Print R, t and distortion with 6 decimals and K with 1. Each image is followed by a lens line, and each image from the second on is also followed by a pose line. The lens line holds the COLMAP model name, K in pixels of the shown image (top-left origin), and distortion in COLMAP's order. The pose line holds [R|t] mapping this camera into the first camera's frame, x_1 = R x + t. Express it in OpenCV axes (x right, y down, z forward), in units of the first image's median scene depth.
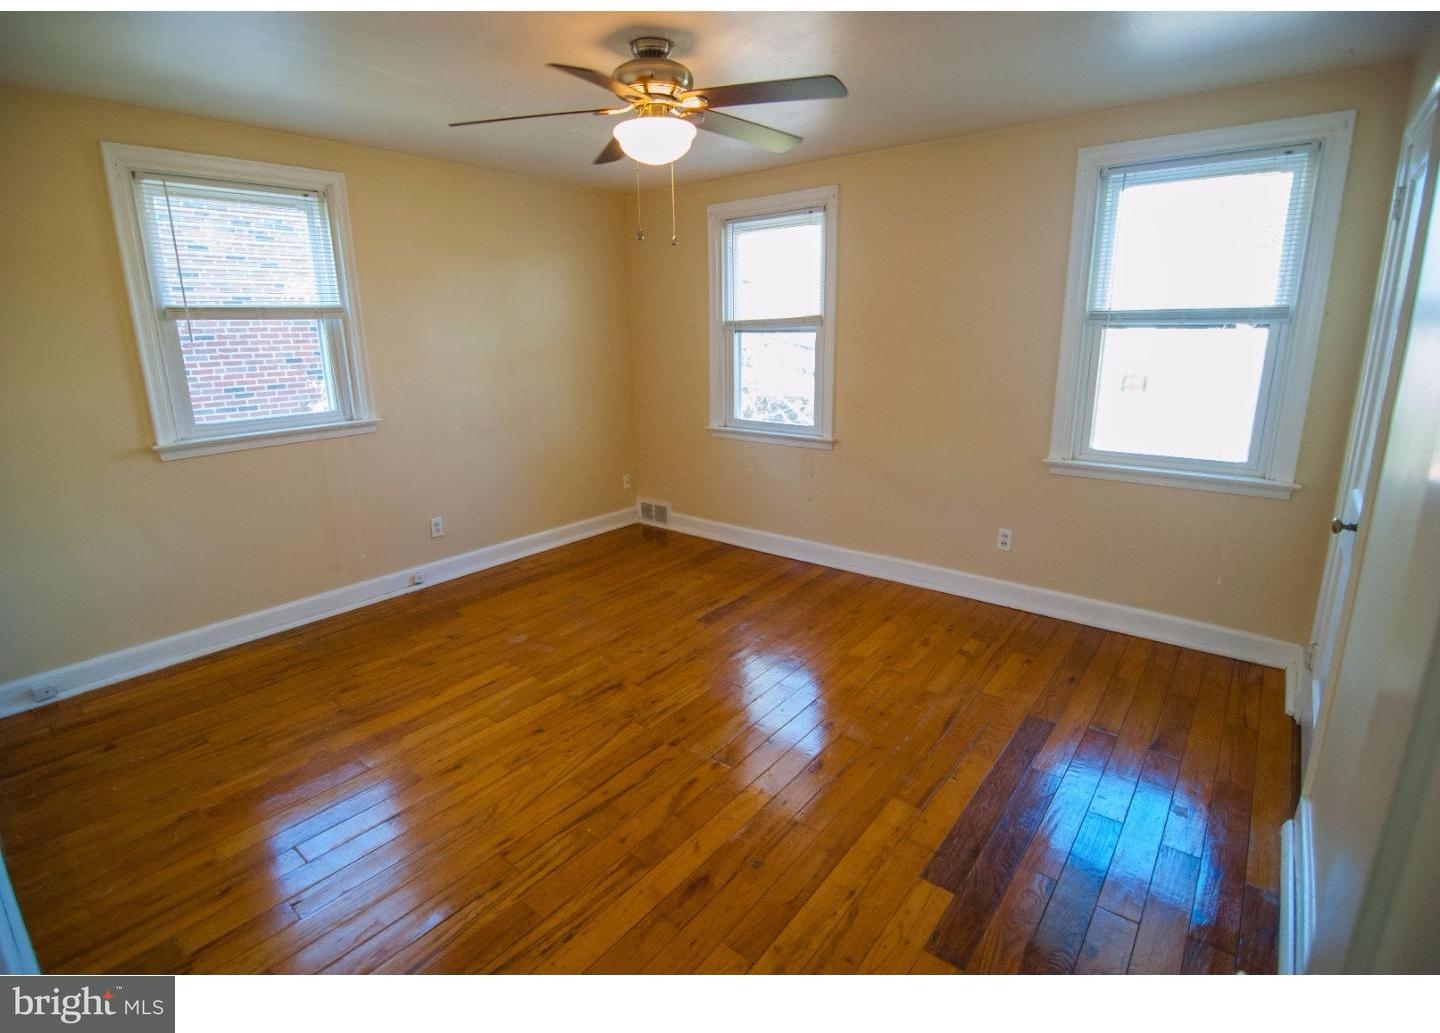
lens RADIAL K [[697.3, 0, 734.3], [0, 697.3, 494.1], [0, 0, 1]] dist [-0.004396, -0.013688]
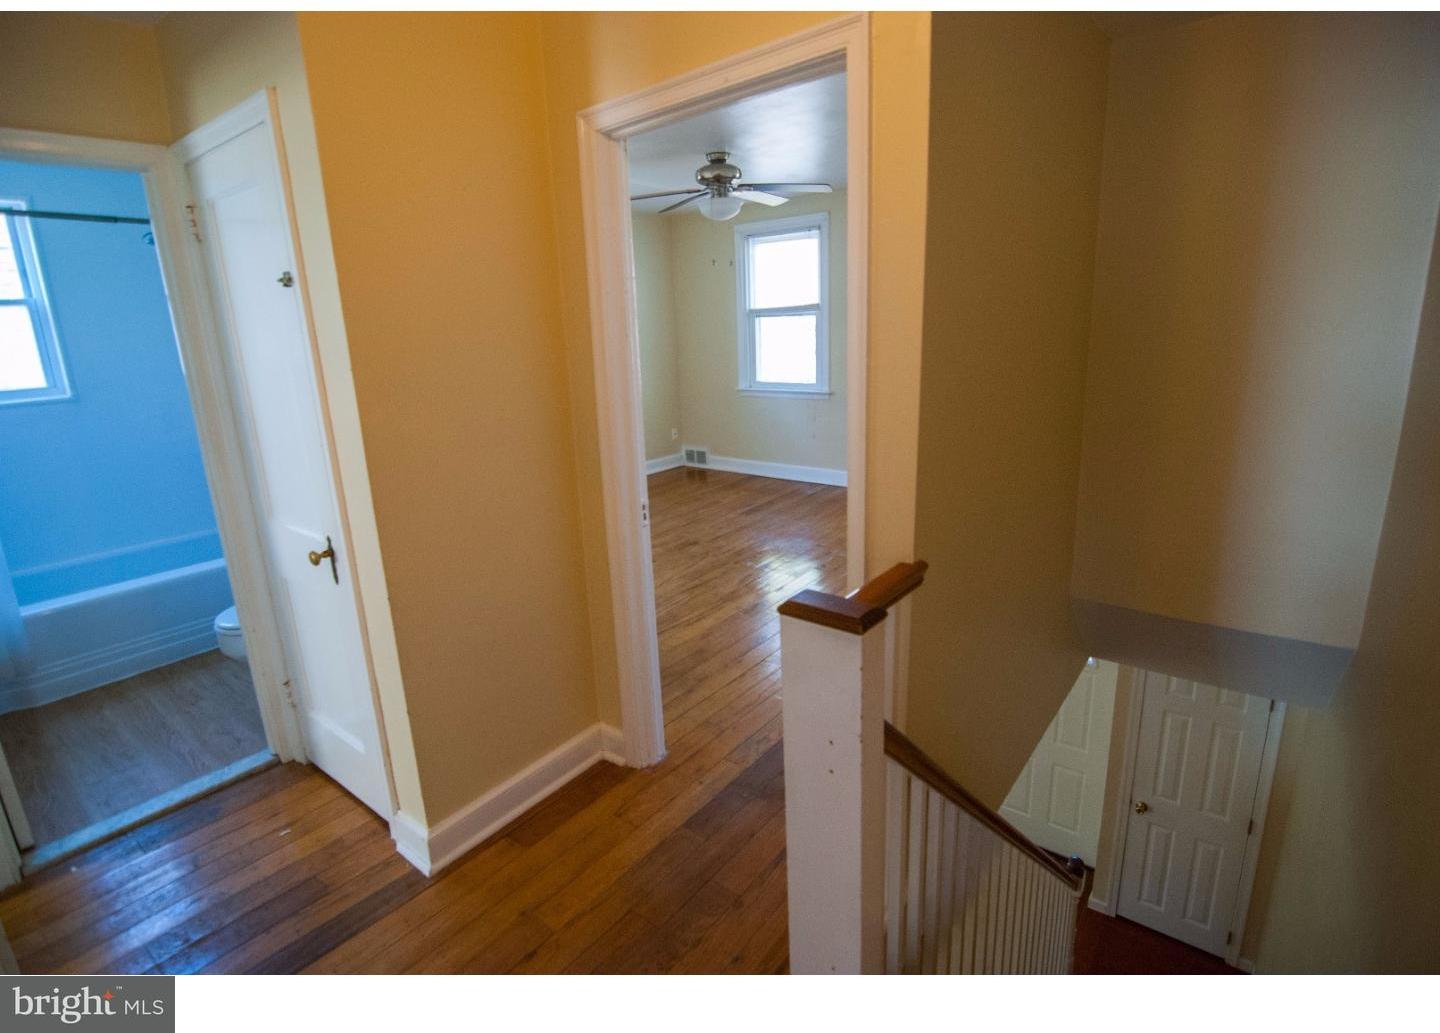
lens RADIAL K [[697.3, 0, 734.3], [0, 697.3, 494.1], [0, 0, 1]] dist [-0.004396, -0.013688]
pose [[0.999653, -0.025904, -0.004827, -0.047684], [0.025959, 0.999594, 0.011728, 0.105061], [0.004521, -0.011850, 0.999920, -0.399843]]
